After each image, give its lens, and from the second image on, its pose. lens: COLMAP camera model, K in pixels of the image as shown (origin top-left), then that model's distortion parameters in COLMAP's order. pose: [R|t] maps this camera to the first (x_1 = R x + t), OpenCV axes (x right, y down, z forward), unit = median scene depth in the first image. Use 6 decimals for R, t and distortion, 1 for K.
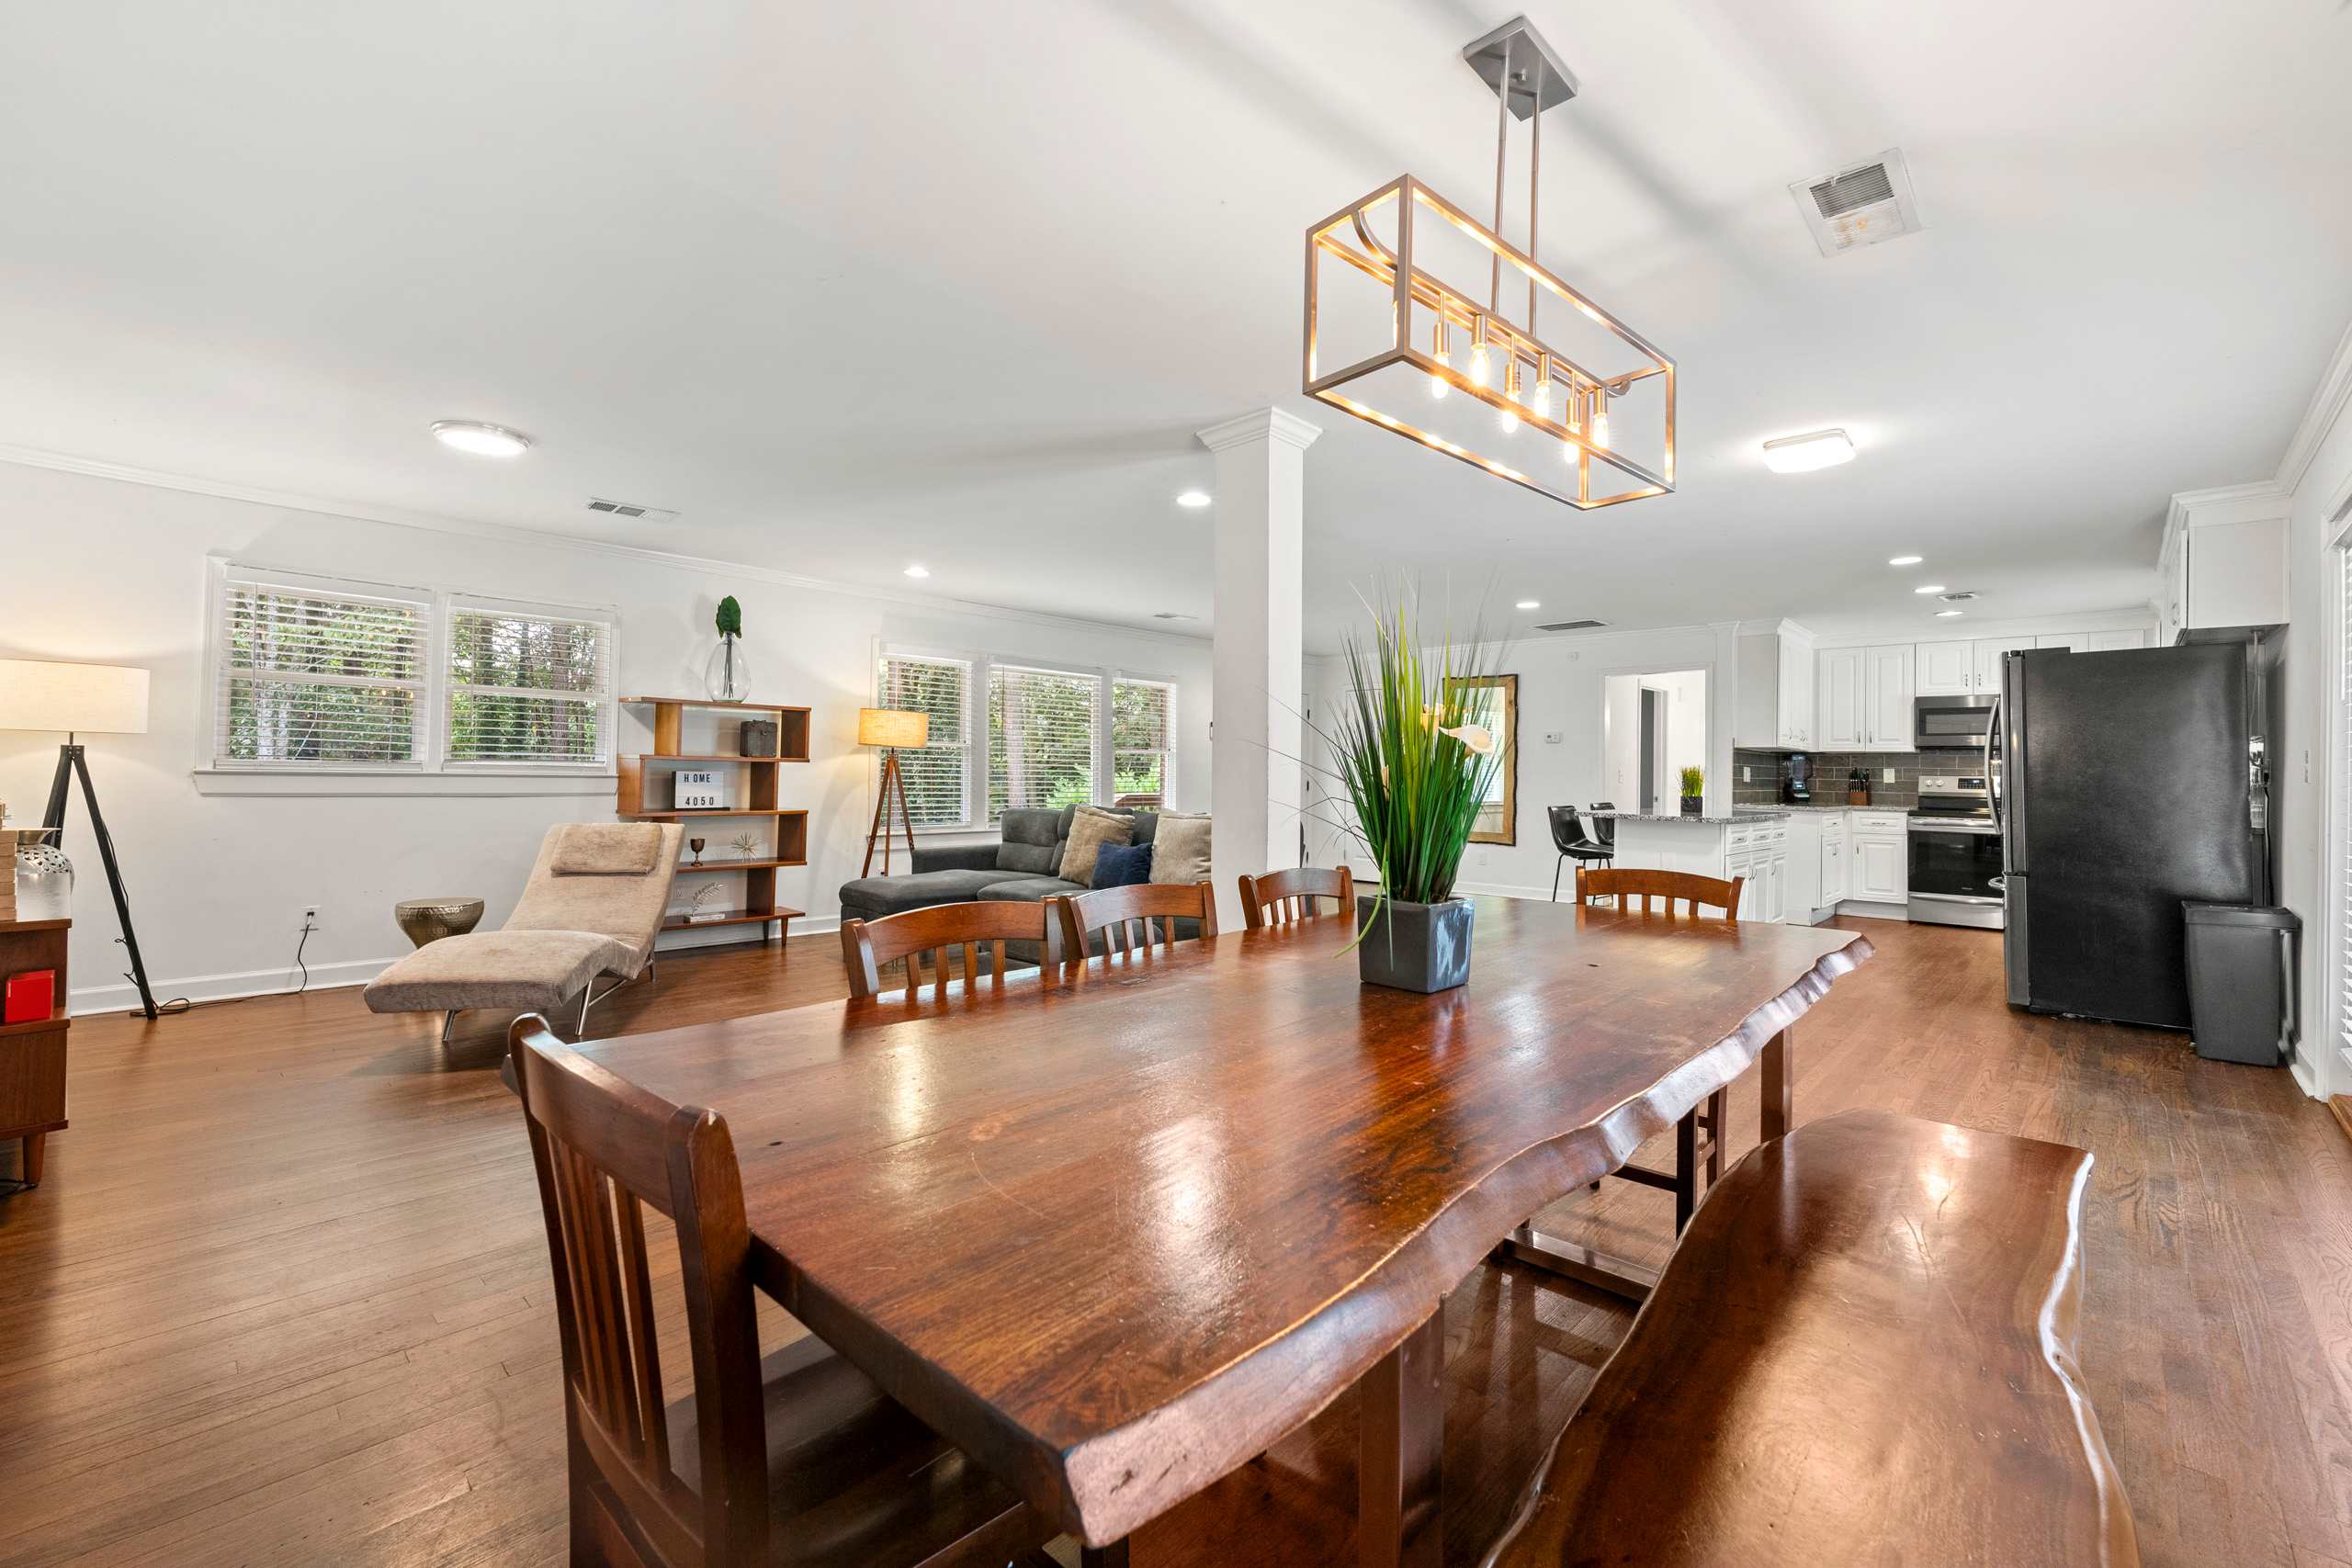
lens RADIAL K [[962.6, 0, 1188.1], [0, 962.6, 778.9], [0, 0, 1]] dist [0.000586, -0.000092]
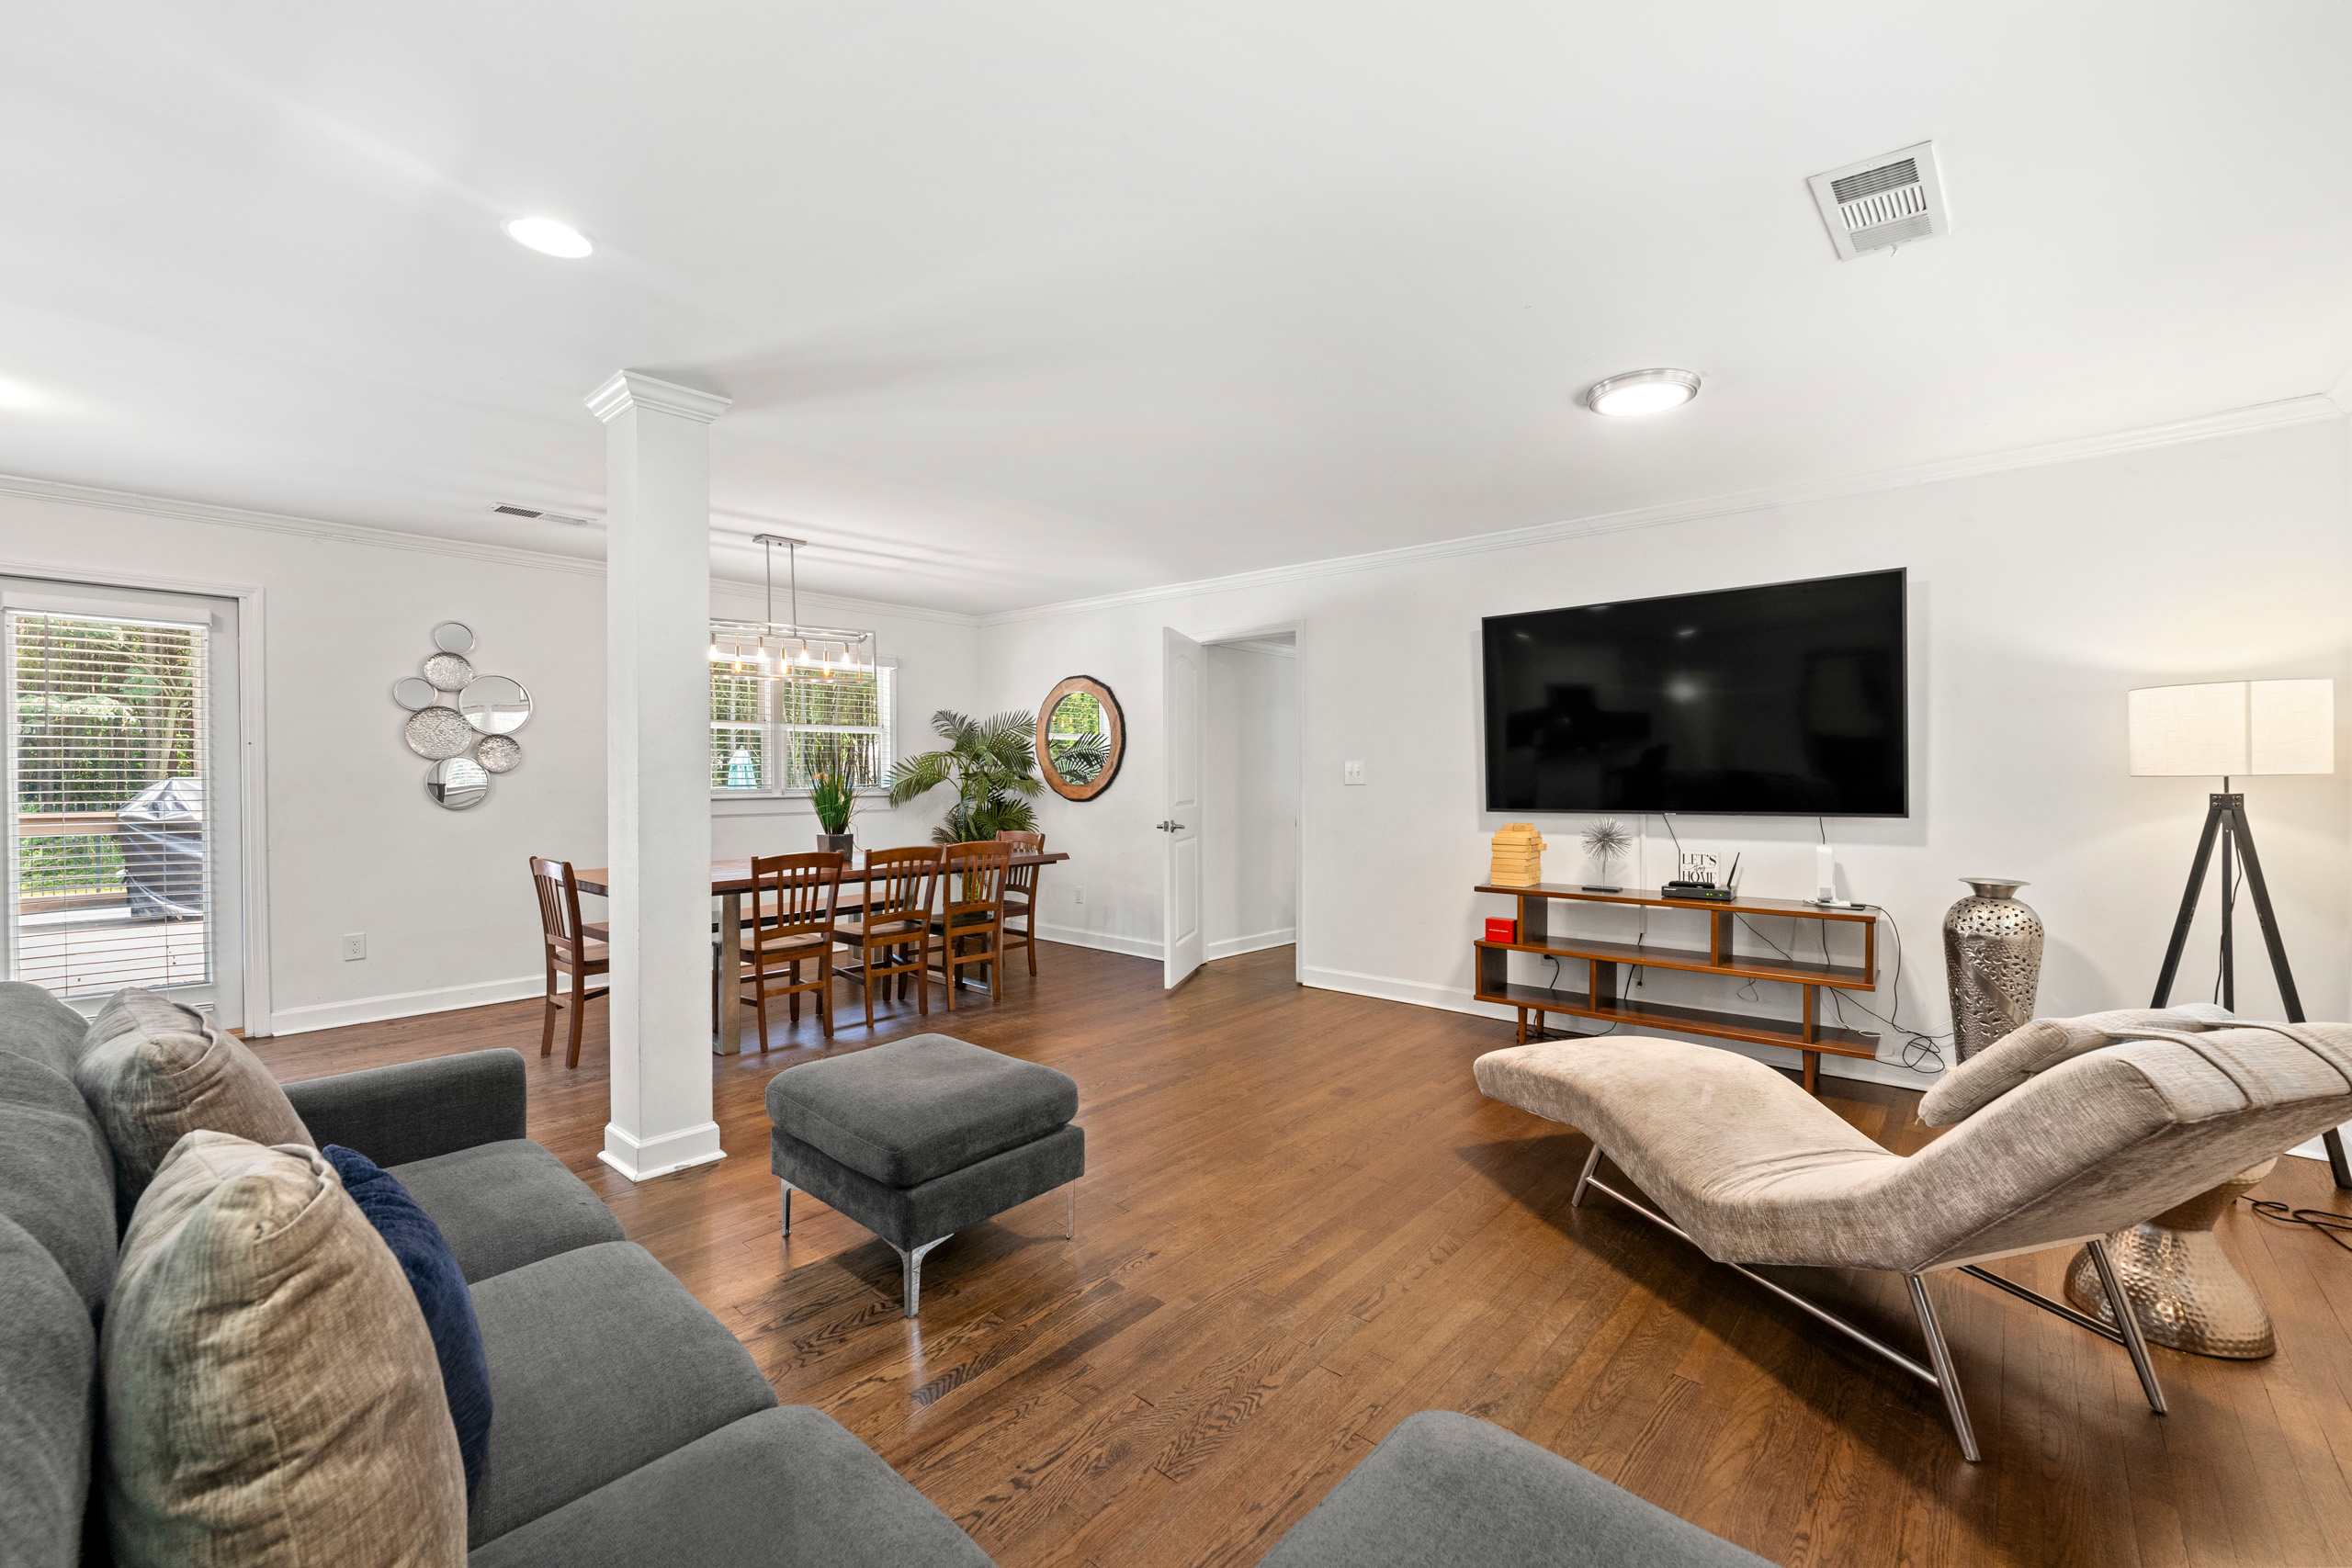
lens RADIAL K [[962.6, 0, 1188.1], [0, 962.6, 778.9], [0, 0, 1]] dist [0.000586, -0.000092]
pose [[-0.998950, -0.017245, -0.042441, -0.282912], [-0.017298, 0.999850, 0.000881, -0.028195], [0.042420, 0.001615, -0.999099, 1.468798]]
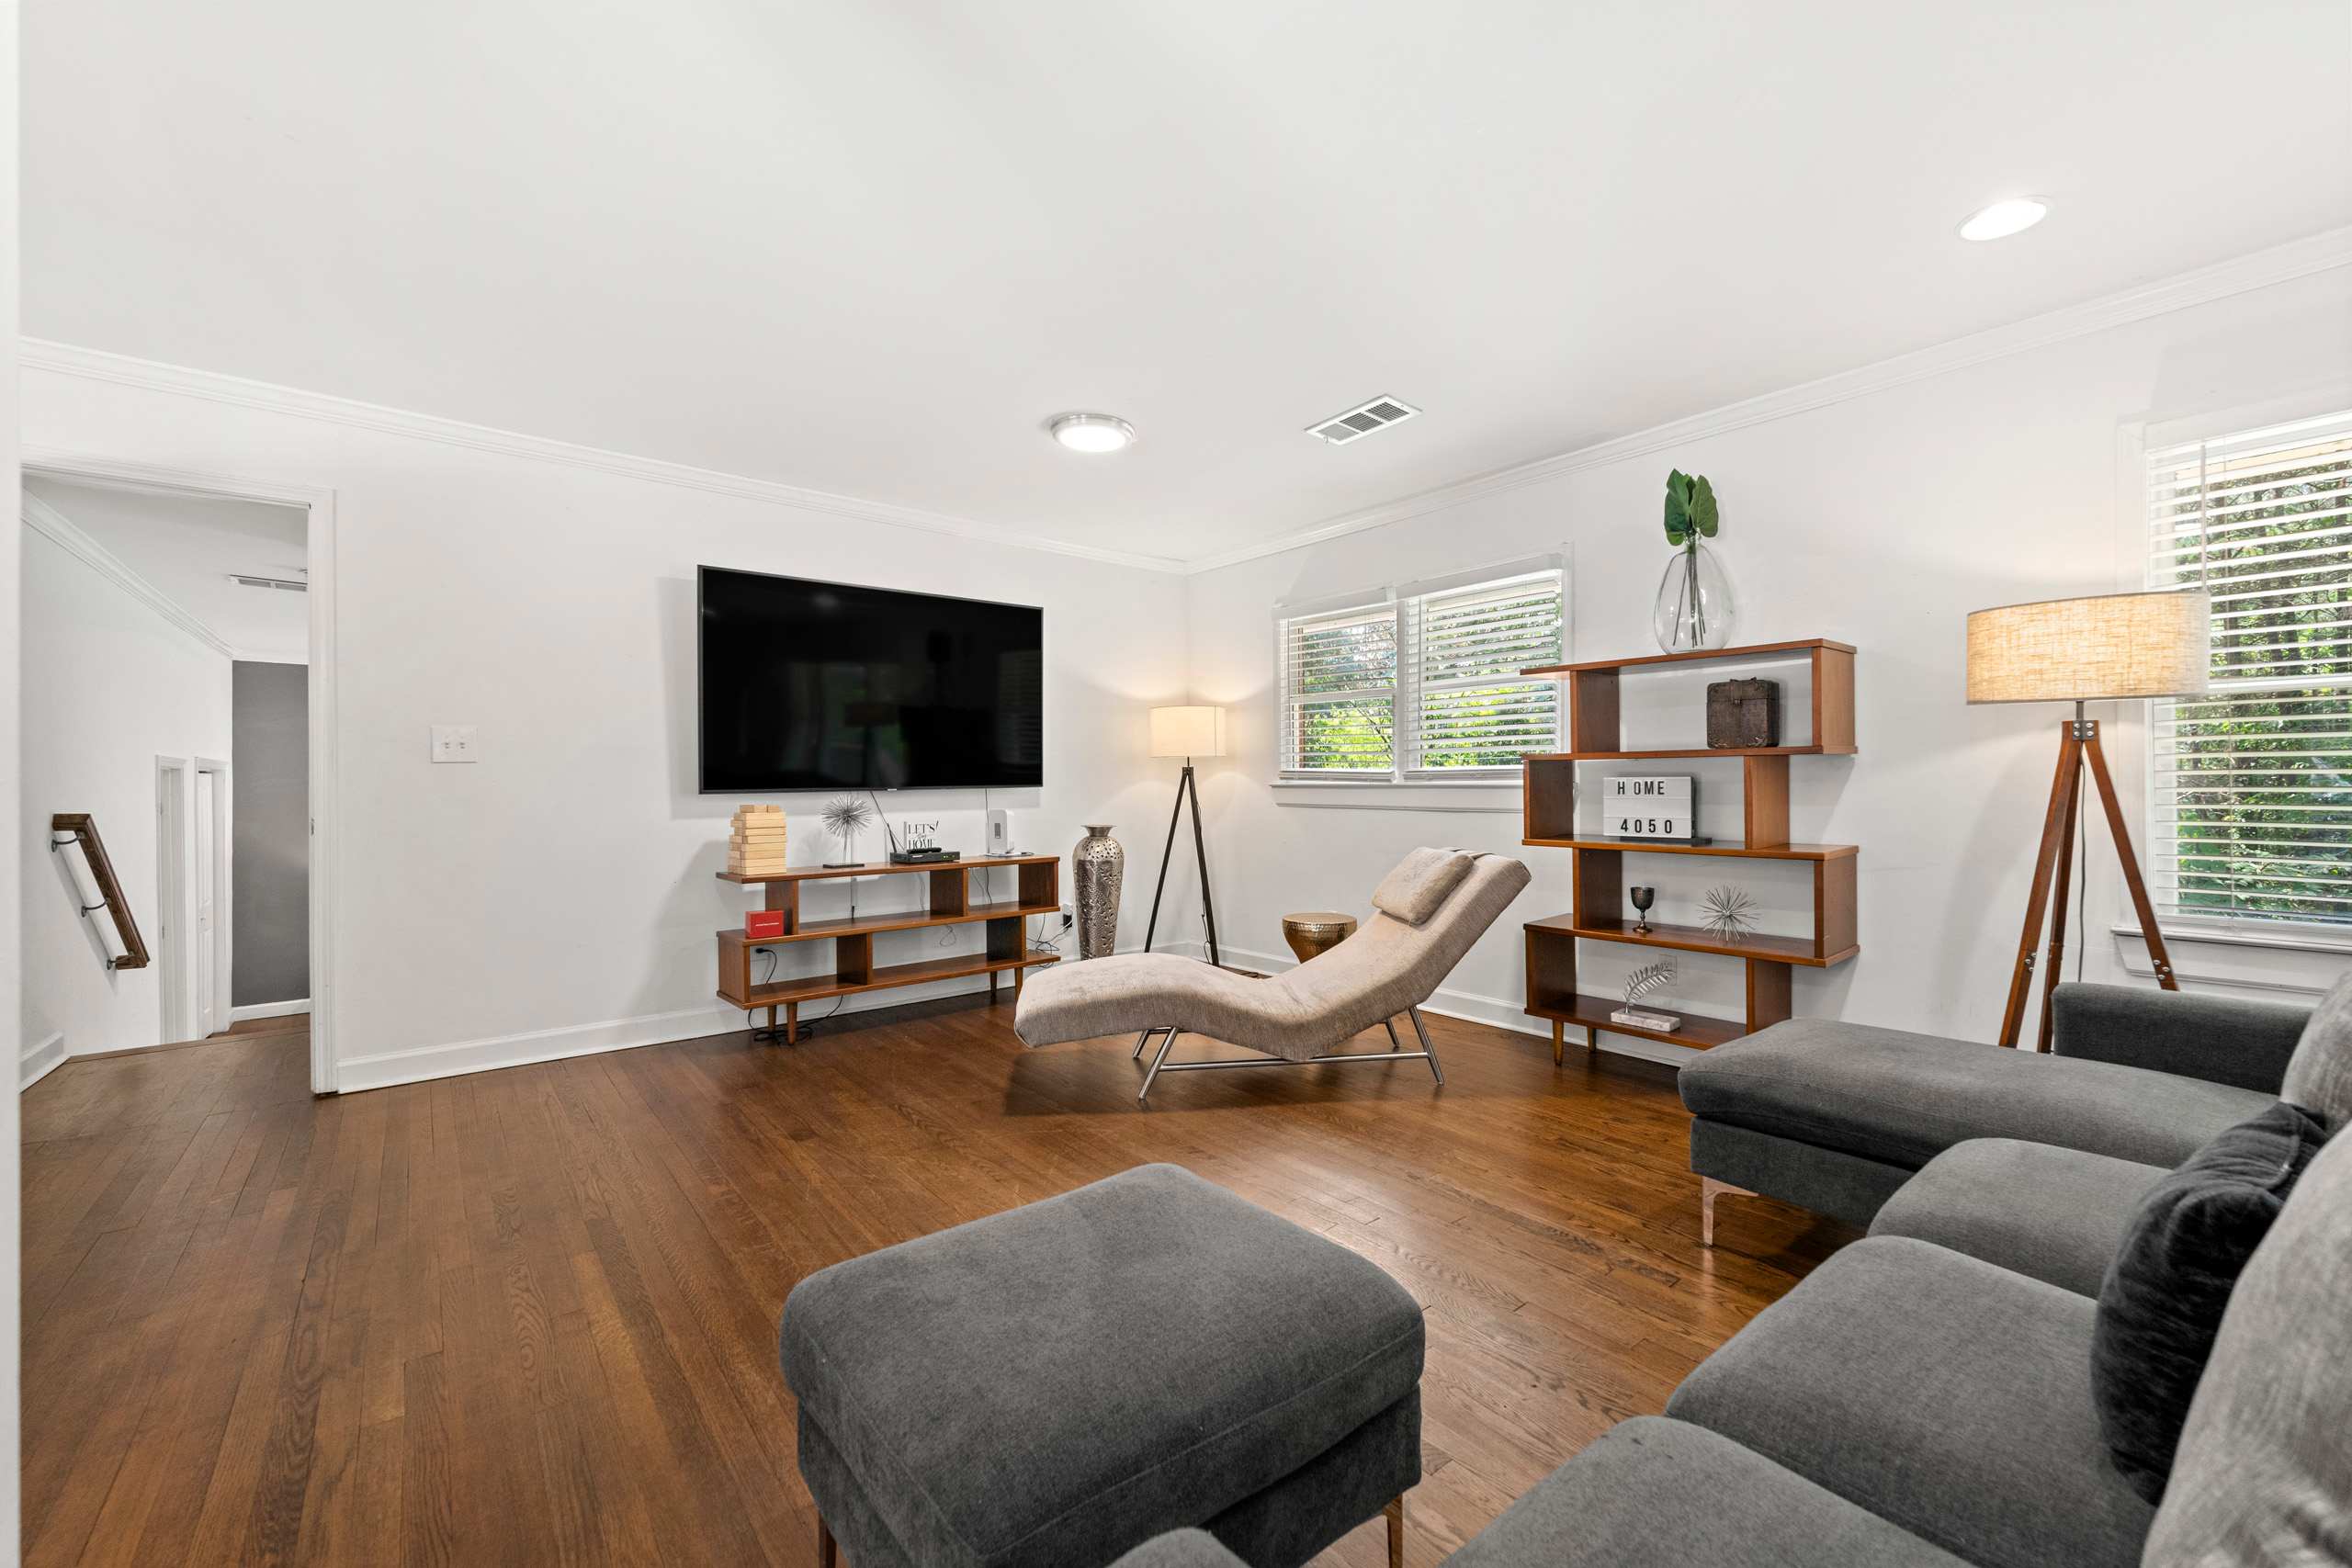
lens RADIAL K [[950.3, 0, 1183.6], [0, 950.3, 787.7], [0, 0, 1]] dist [-0.001394, -0.000048]
pose [[-0.120764, -0.007644, -0.992652, 0.169257], [0.004204, 0.999957, -0.008212, 0.005424], [0.992672, -0.005165, -0.120727, 0.987993]]
